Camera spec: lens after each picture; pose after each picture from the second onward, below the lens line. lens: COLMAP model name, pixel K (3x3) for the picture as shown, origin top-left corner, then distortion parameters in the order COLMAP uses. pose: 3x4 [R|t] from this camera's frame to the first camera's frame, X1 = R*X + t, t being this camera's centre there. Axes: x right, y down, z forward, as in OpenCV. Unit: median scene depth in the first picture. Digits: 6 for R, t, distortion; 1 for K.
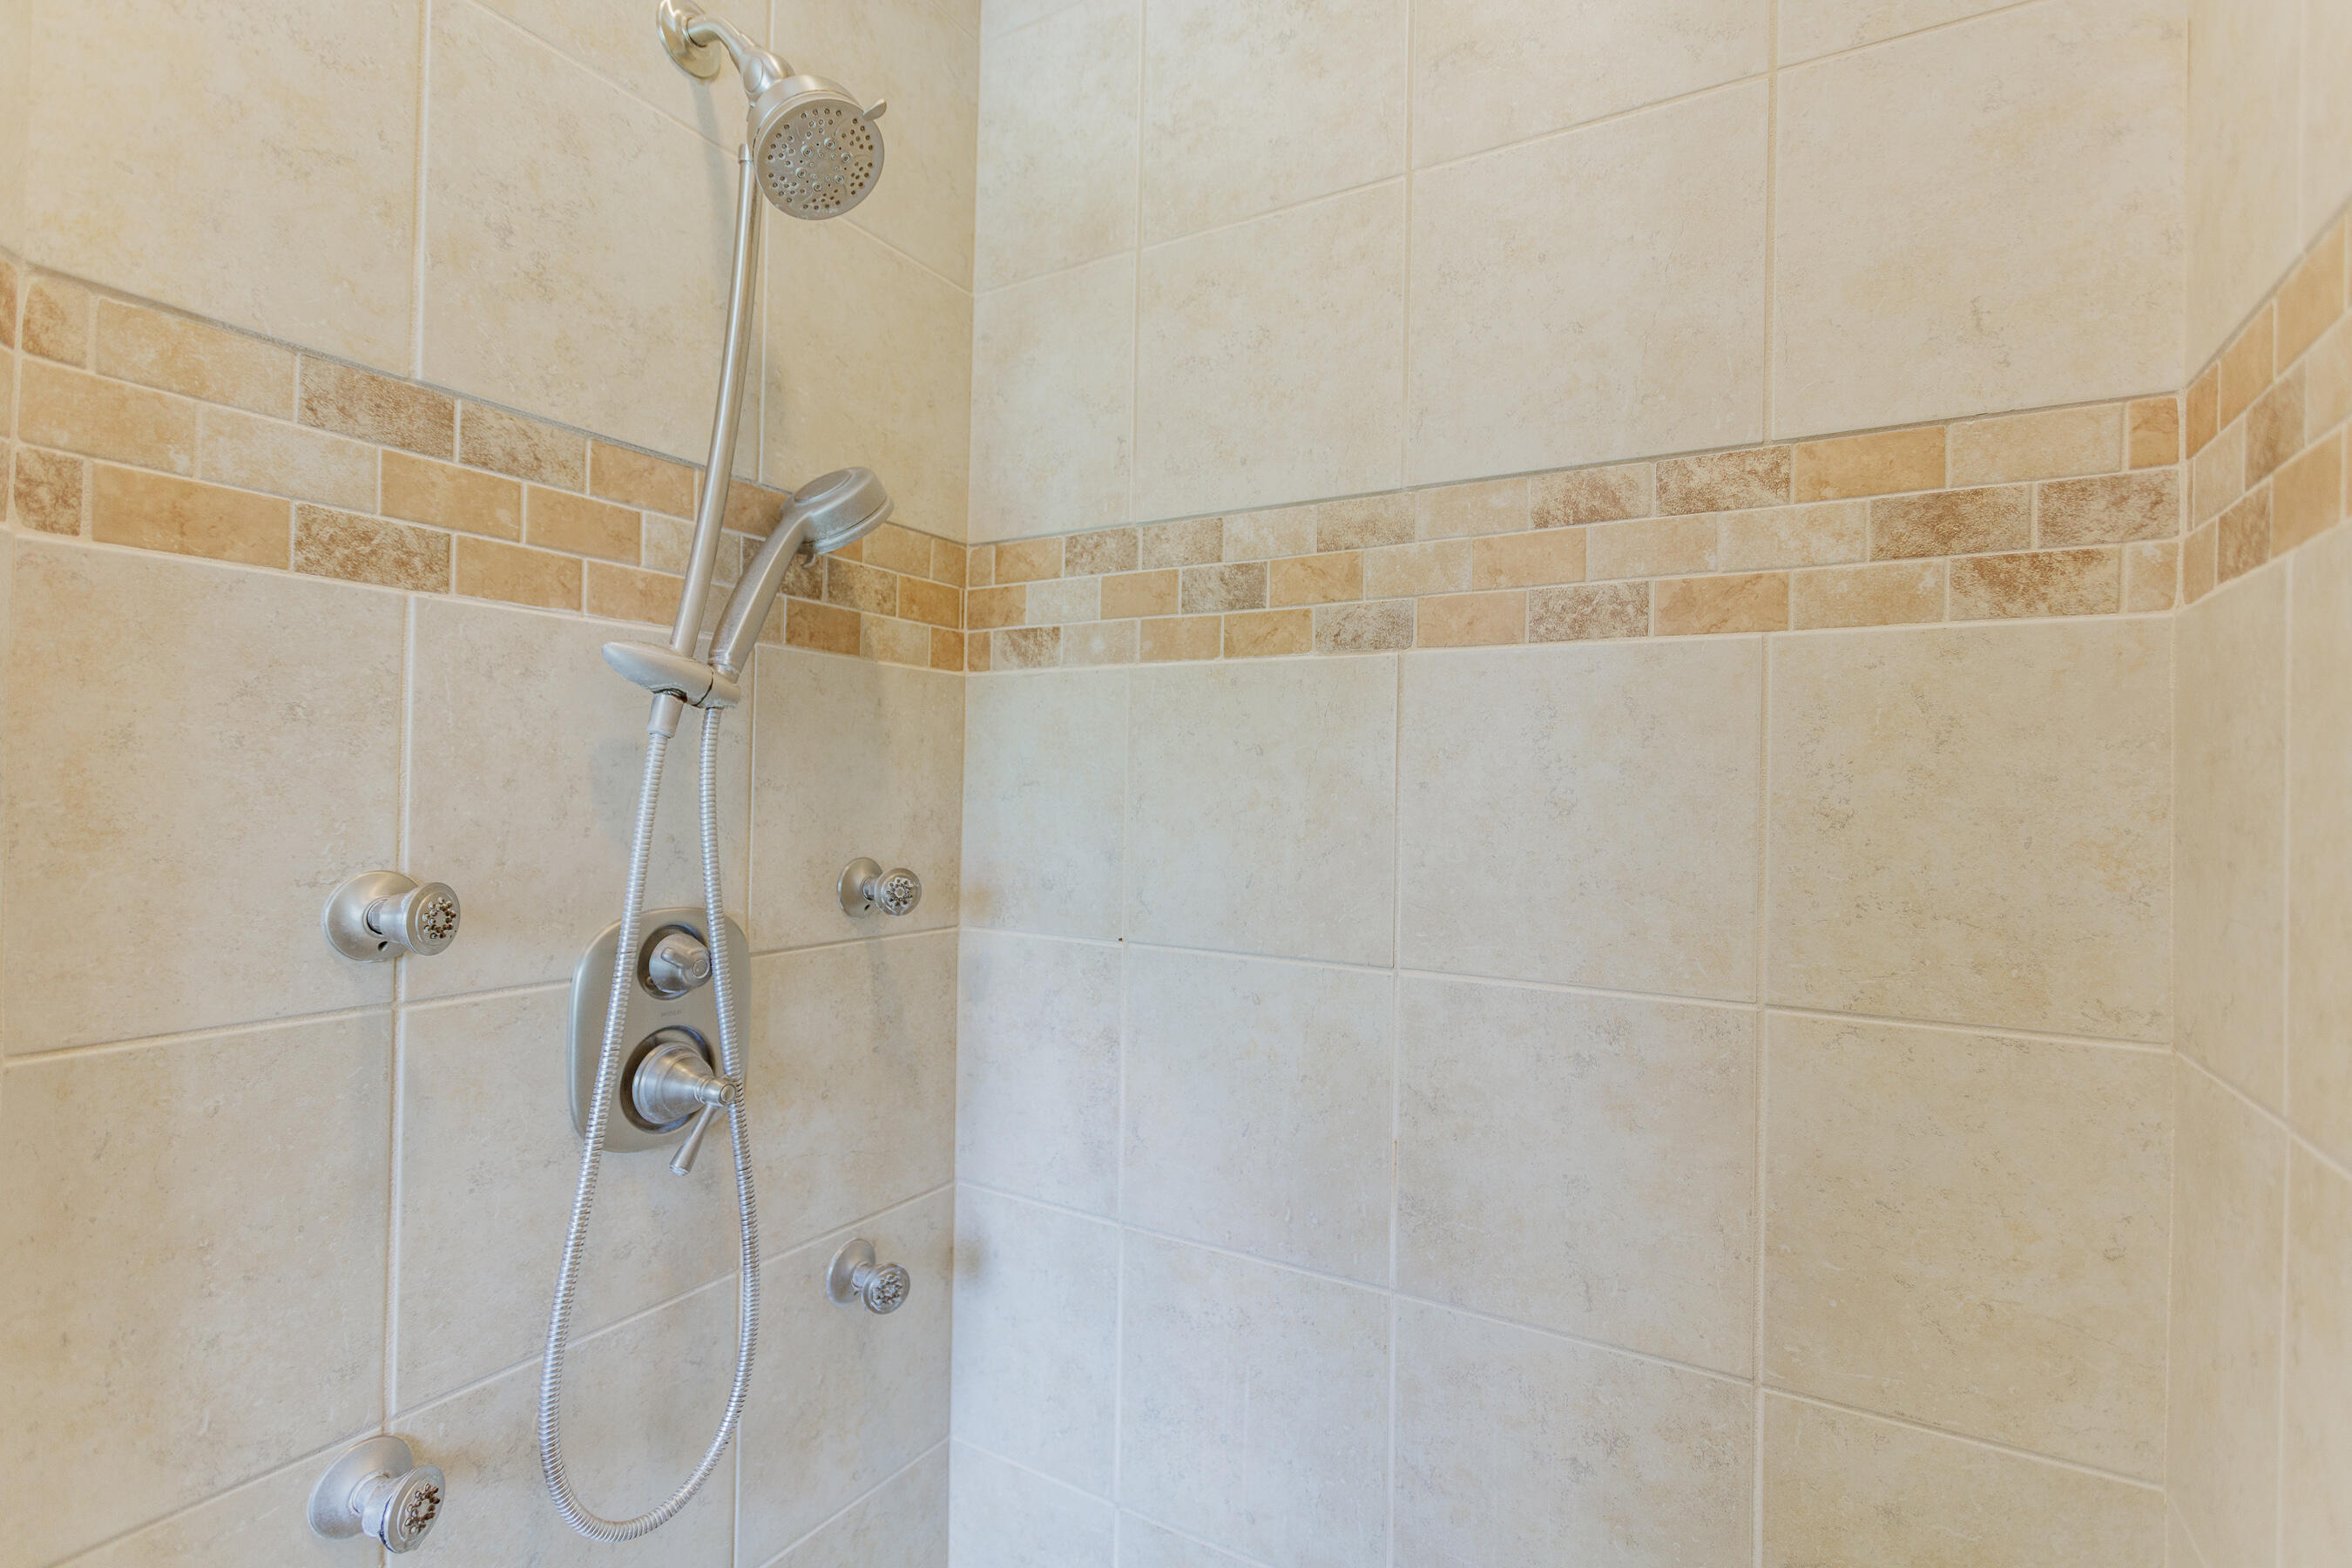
lens RADIAL K [[1116.5, 0, 1161.5], [0, 1116.5, 774.7], [0, 0, 1]] dist [-0.000341, 0.001131]
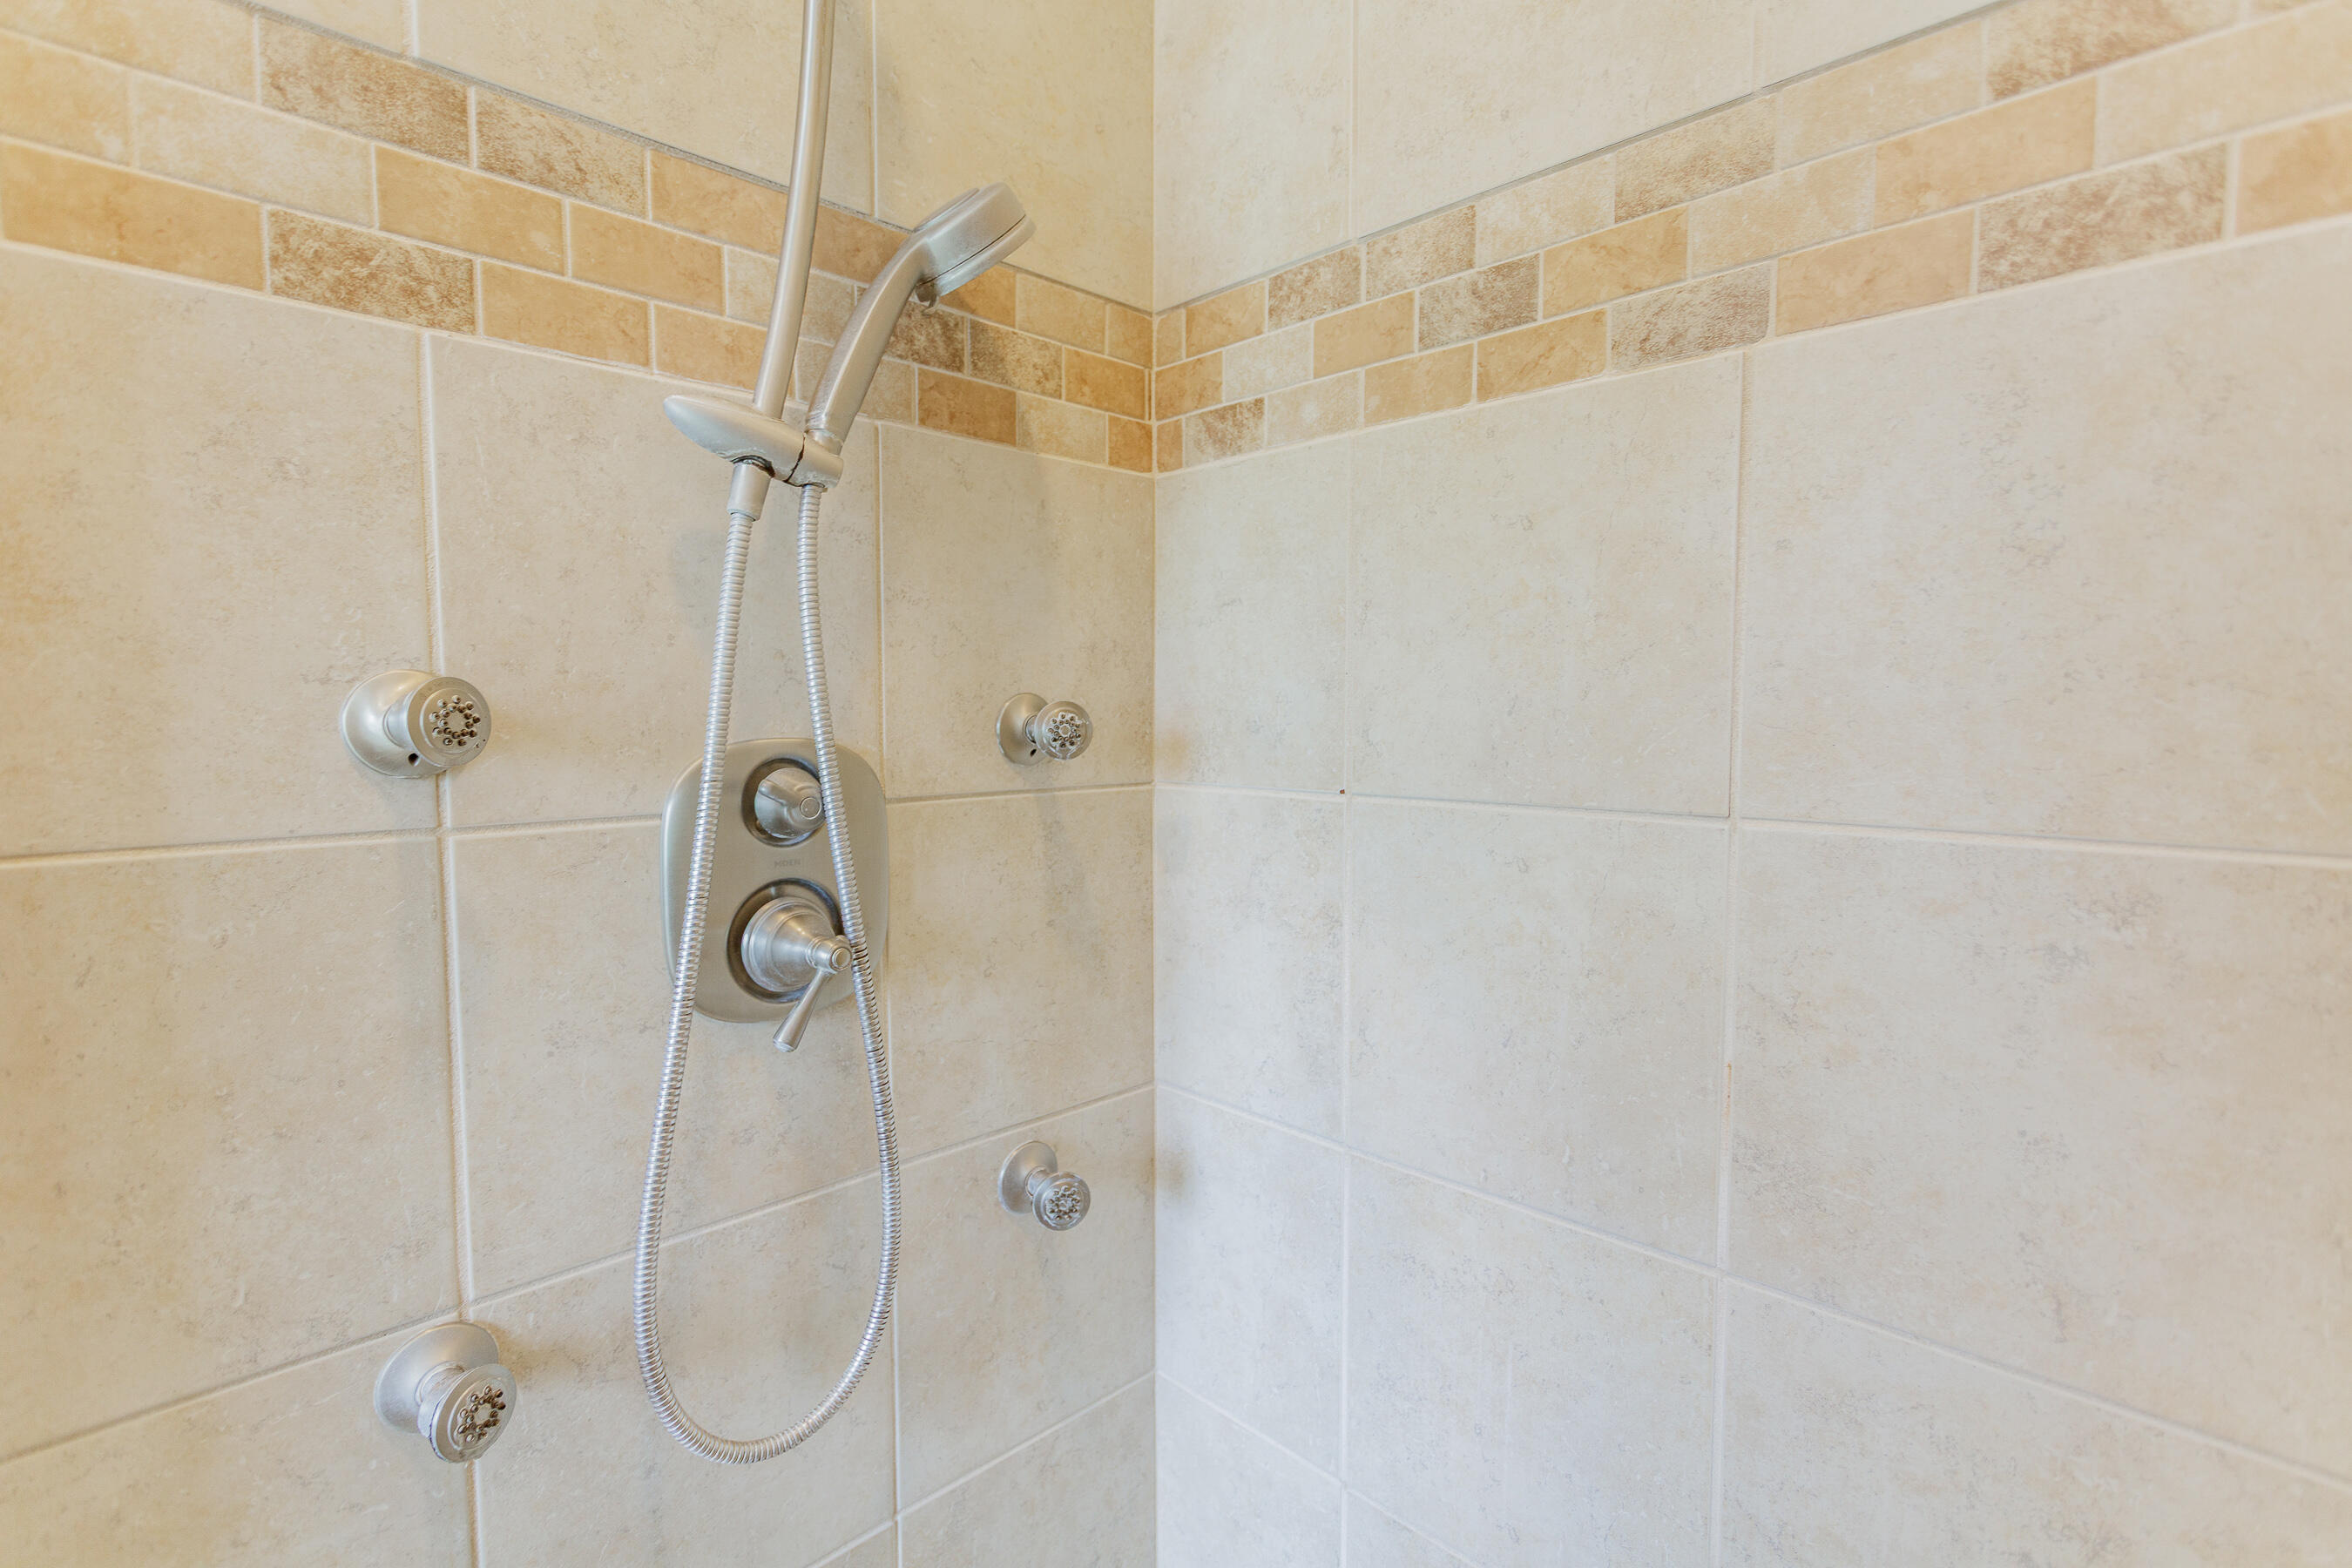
lens RADIAL K [[1116.5, 0, 1161.5], [0, 1116.5, 774.7], [0, 0, 1]] dist [-0.000341, 0.001131]
pose [[0.969281, -0.003828, -0.245926, 0.041258], [0.021613, 0.997337, 0.069660, 0.099106], [0.245005, -0.072835, 0.966782, 0.273874]]
